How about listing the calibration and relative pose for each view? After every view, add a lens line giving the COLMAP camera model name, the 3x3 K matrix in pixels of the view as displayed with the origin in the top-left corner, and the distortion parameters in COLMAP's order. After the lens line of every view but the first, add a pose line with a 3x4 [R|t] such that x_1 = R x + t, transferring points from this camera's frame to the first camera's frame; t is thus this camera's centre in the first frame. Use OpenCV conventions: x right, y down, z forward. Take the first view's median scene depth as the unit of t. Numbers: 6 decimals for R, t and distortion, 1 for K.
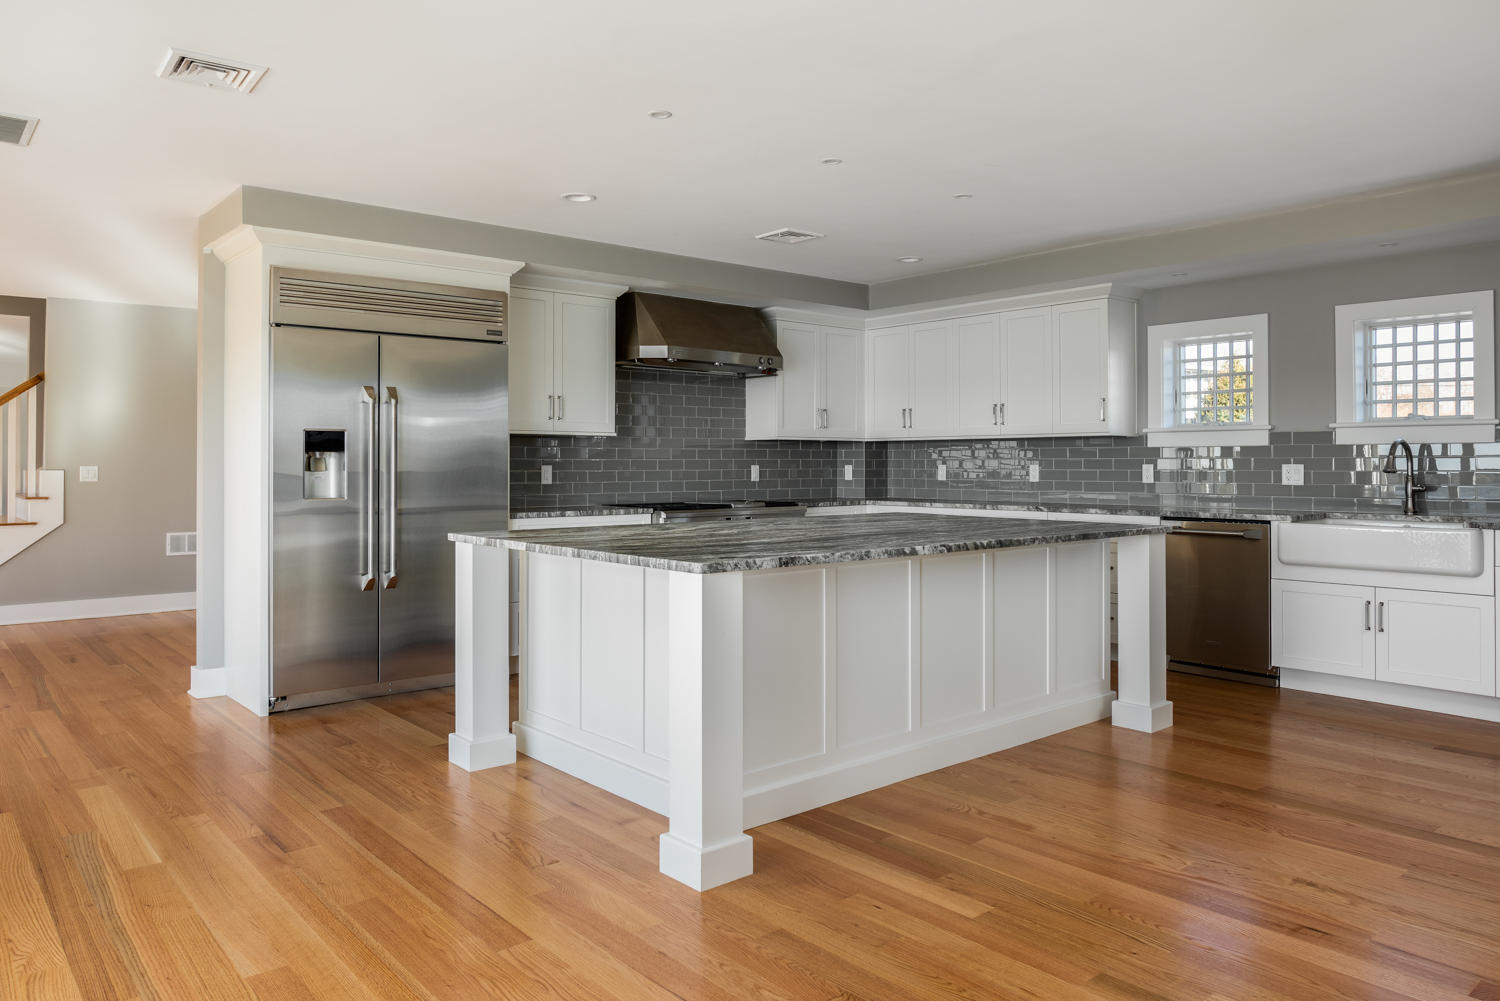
lens RADIAL K [[1039.3, 0, 753.3], [0, 1039.3, 464.2], [0, 0, 1]] dist [-0.003582, -0.001829]
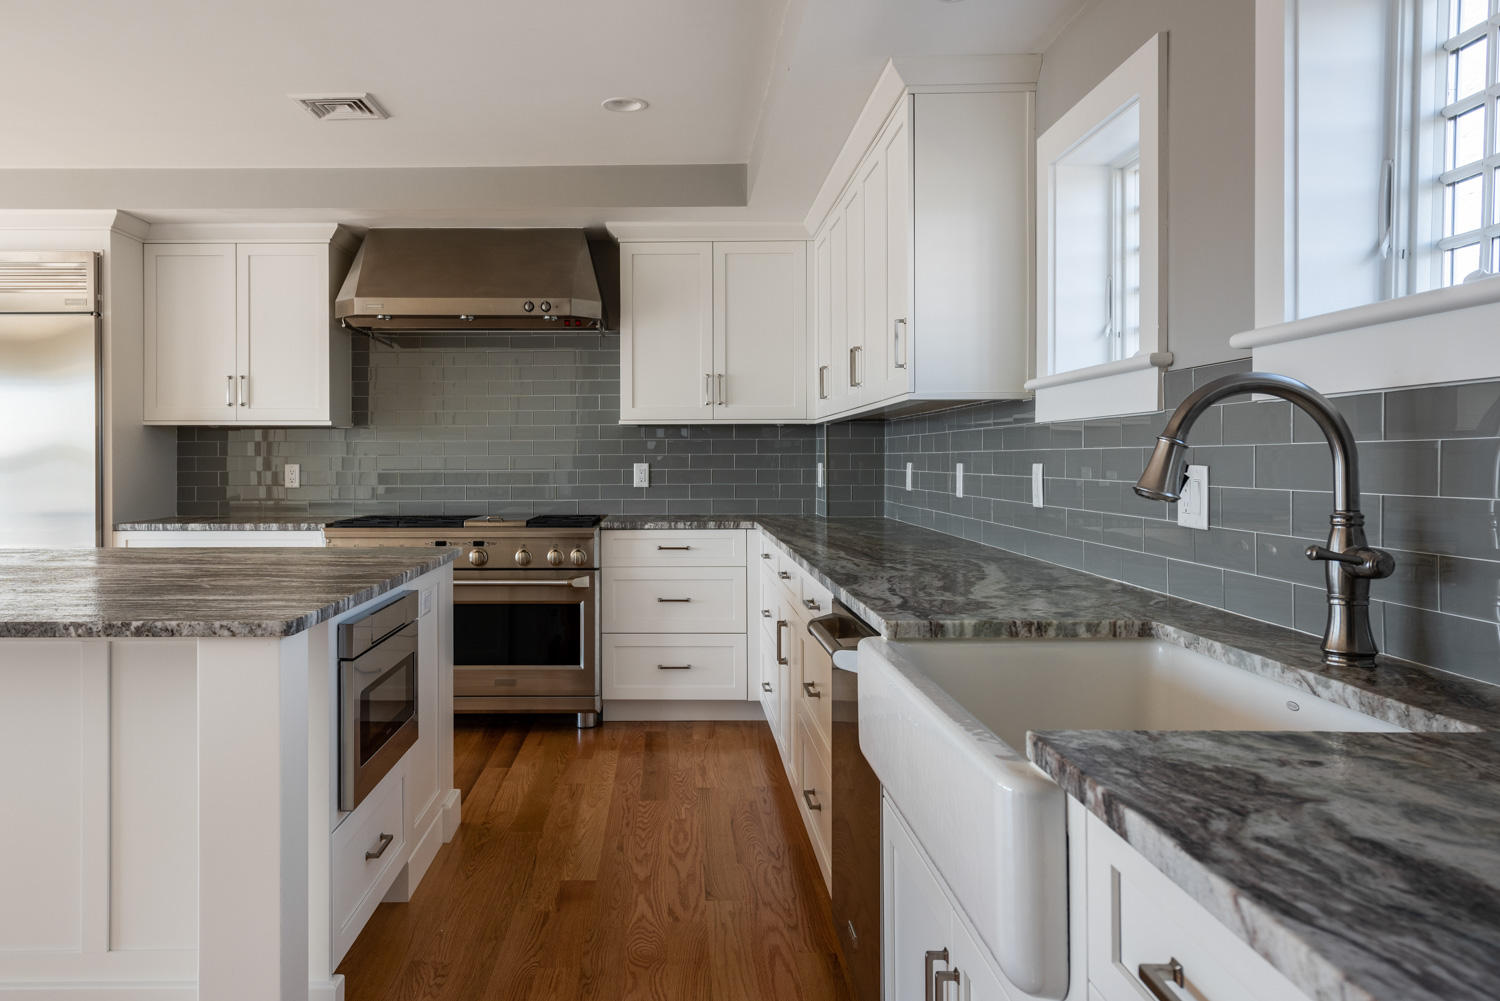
lens RADIAL K [[1106.5, 0, 750.0], [0, 1106.5, 500.5], [0, 0, 1]] dist [-0.002340, -0.000623]
pose [[0.741054, 0.023534, -0.671033, 0.630316], [0.002916, 0.999263, 0.038266, -0.002559], [0.671439, -0.030313, 0.740440, 0.612190]]
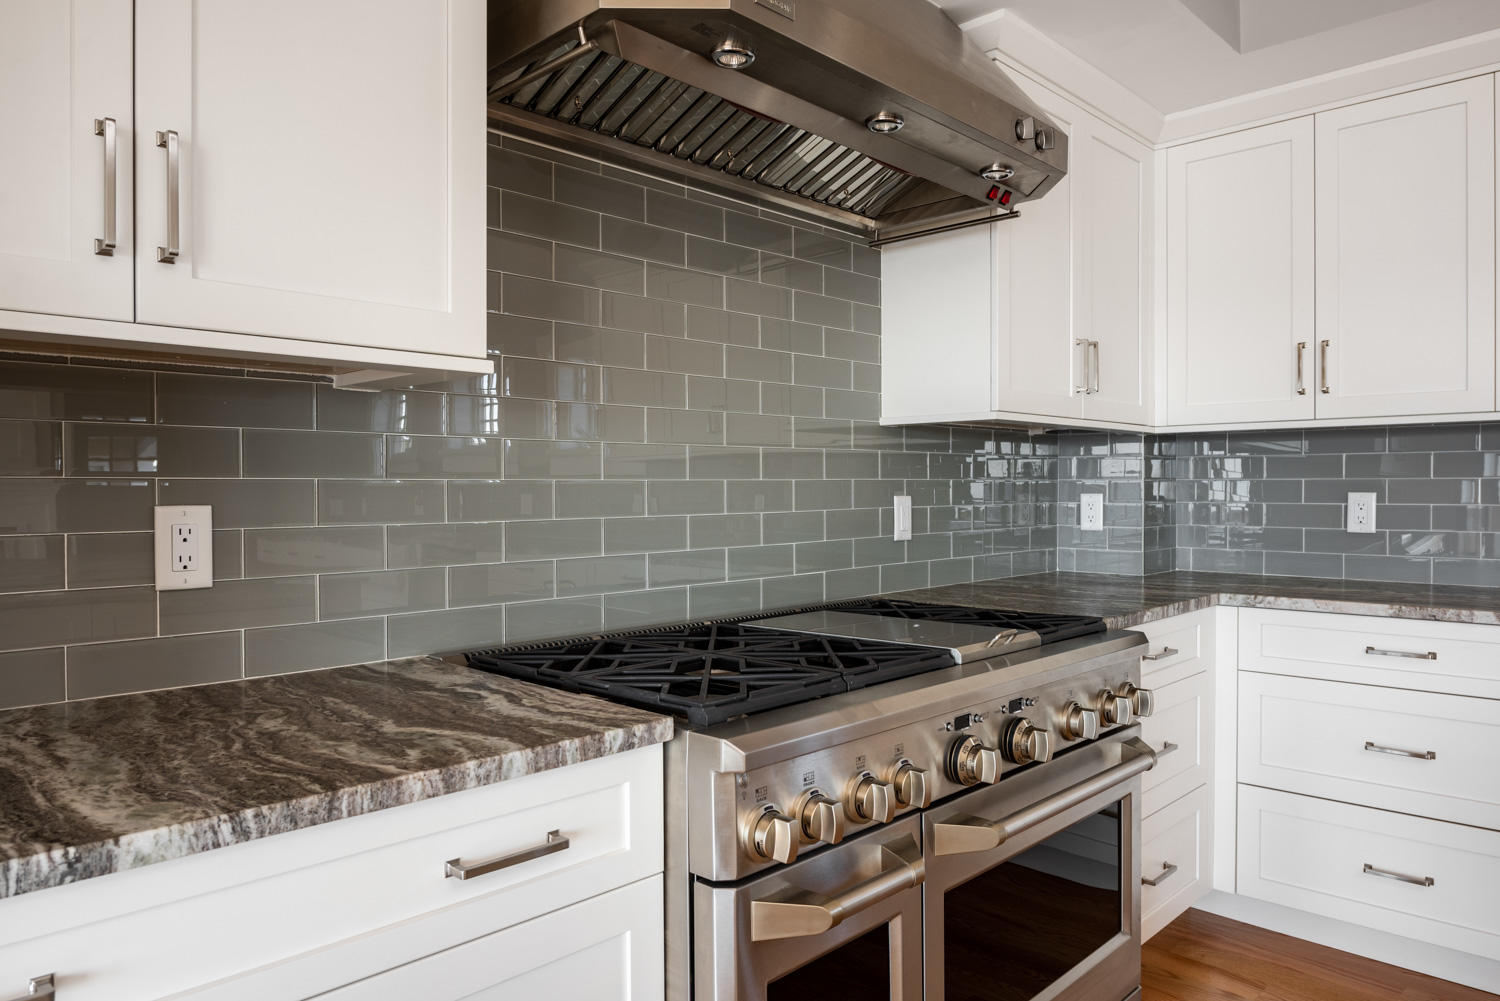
lens RADIAL K [[974.6, 0, 750.0], [0, 974.6, 500.5], [0, 0, 1]] dist [-0.095778, -0.000085]
pose [[0.996472, -0.006689, 0.083654, -0.093041], [0.005906, 0.999936, 0.009604, -0.001089], [-0.083713, -0.009076, 0.996449, 0.791800]]
